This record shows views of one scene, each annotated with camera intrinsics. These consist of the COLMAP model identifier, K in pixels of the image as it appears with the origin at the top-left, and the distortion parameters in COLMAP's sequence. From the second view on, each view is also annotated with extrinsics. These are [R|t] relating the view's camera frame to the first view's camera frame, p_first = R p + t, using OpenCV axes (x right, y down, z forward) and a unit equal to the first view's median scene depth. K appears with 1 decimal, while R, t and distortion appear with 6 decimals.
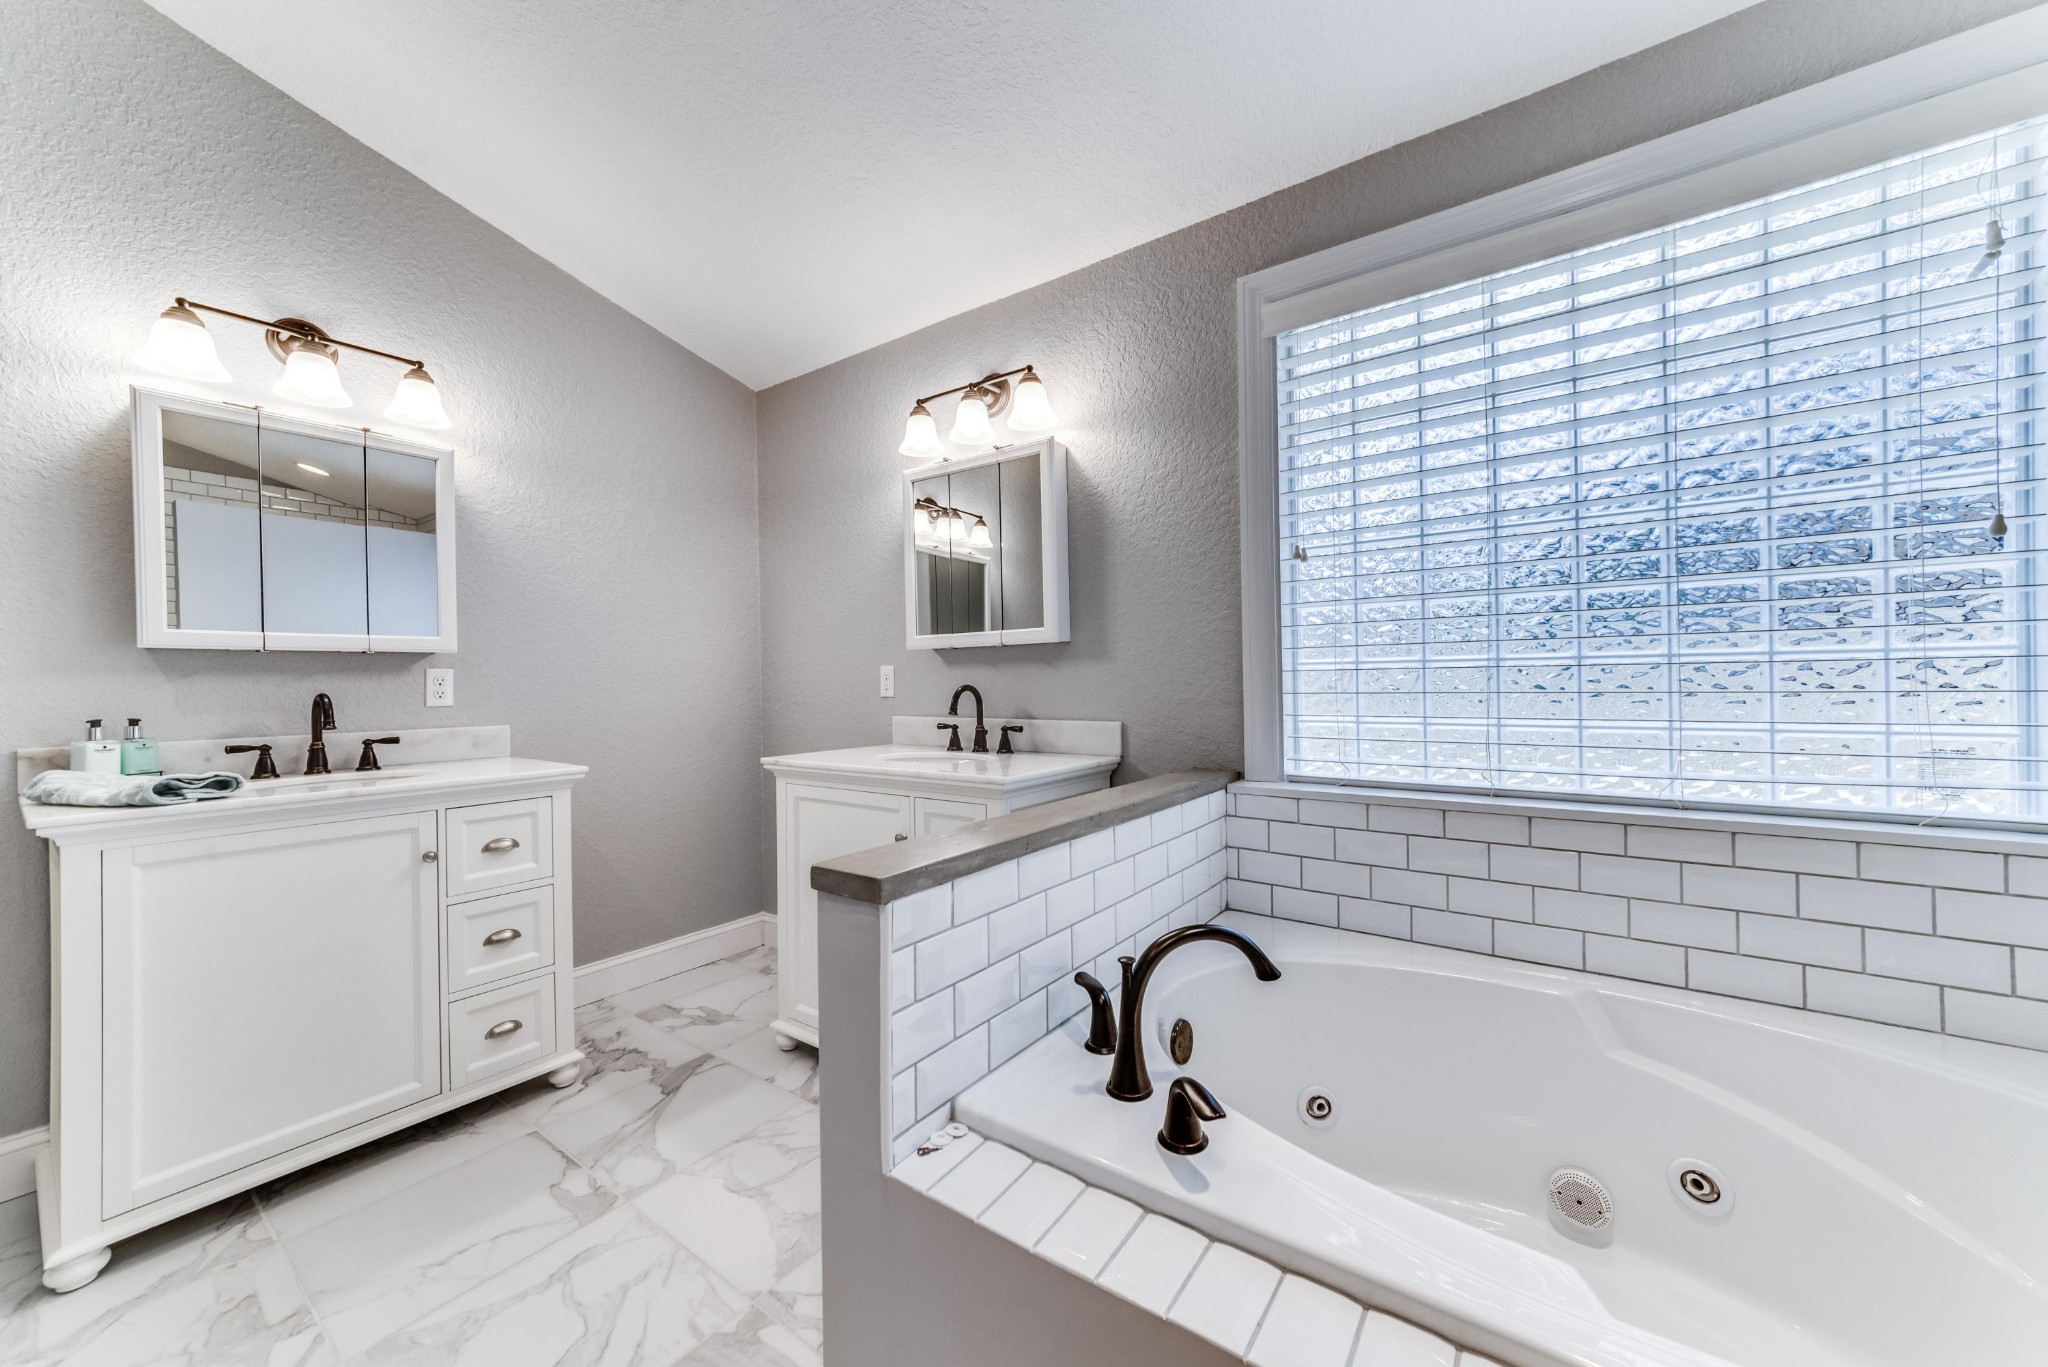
lens RADIAL K [[755.1, 0, 1027.7], [0, 755.1, 680.7], [0, 0, 1]] dist [0.000757, 0.005018]
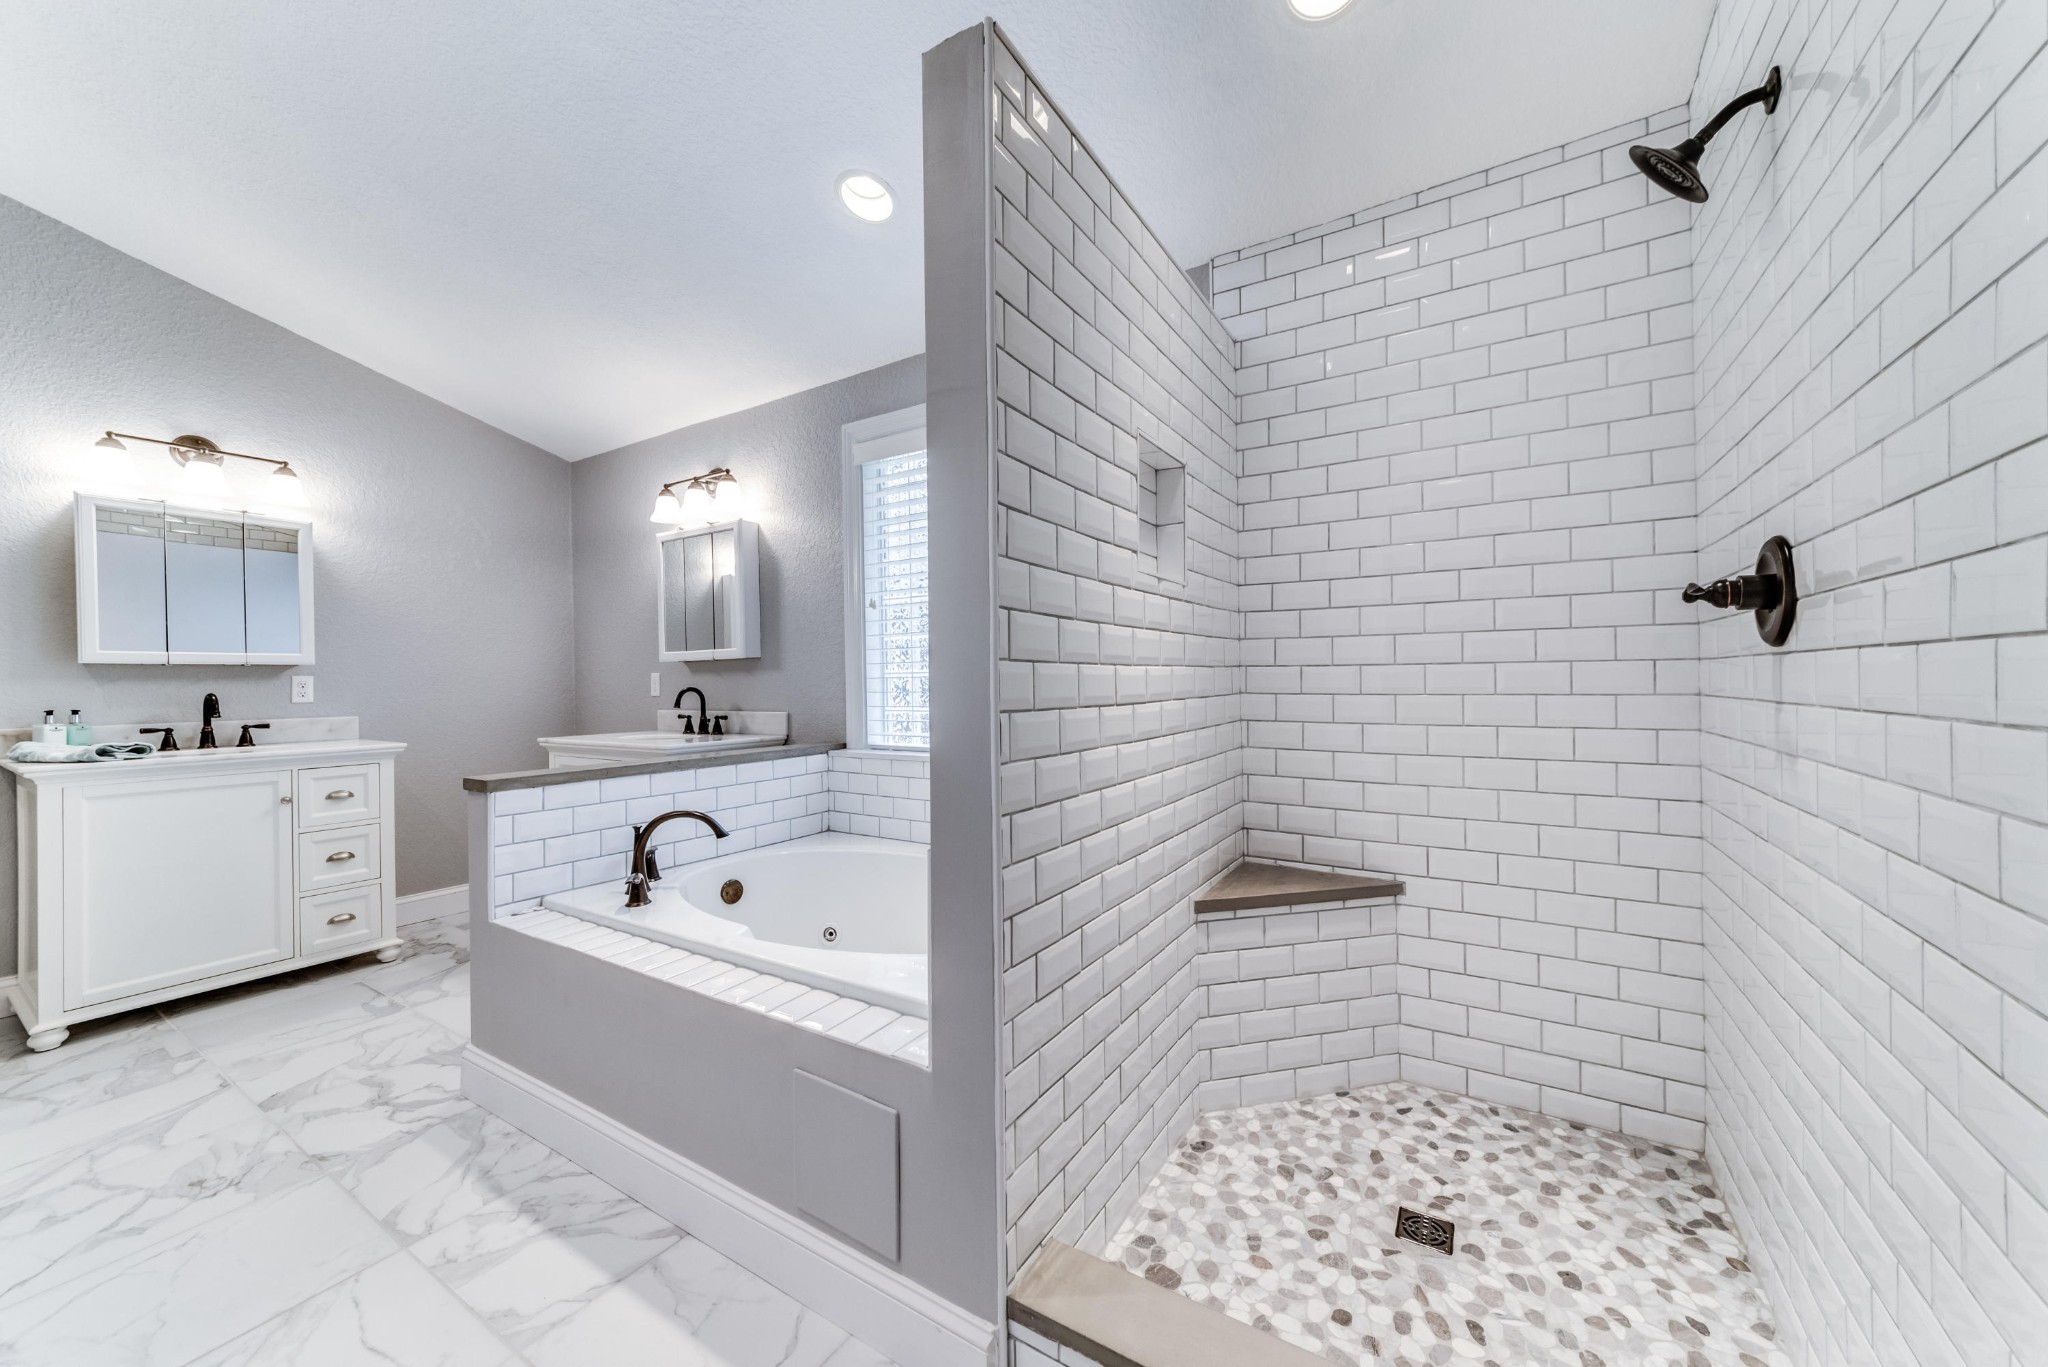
lens RADIAL K [[755.1, 0, 1027.7], [0, 755.1, 680.7], [0, 0, 1]] dist [0.000757, 0.005018]
pose [[0.998236, 0.000624, 0.059367, 0.559320], [-0.000543, 0.999999, -0.001379, -0.006090], [-0.059368, 0.001344, 0.998235, -0.562079]]
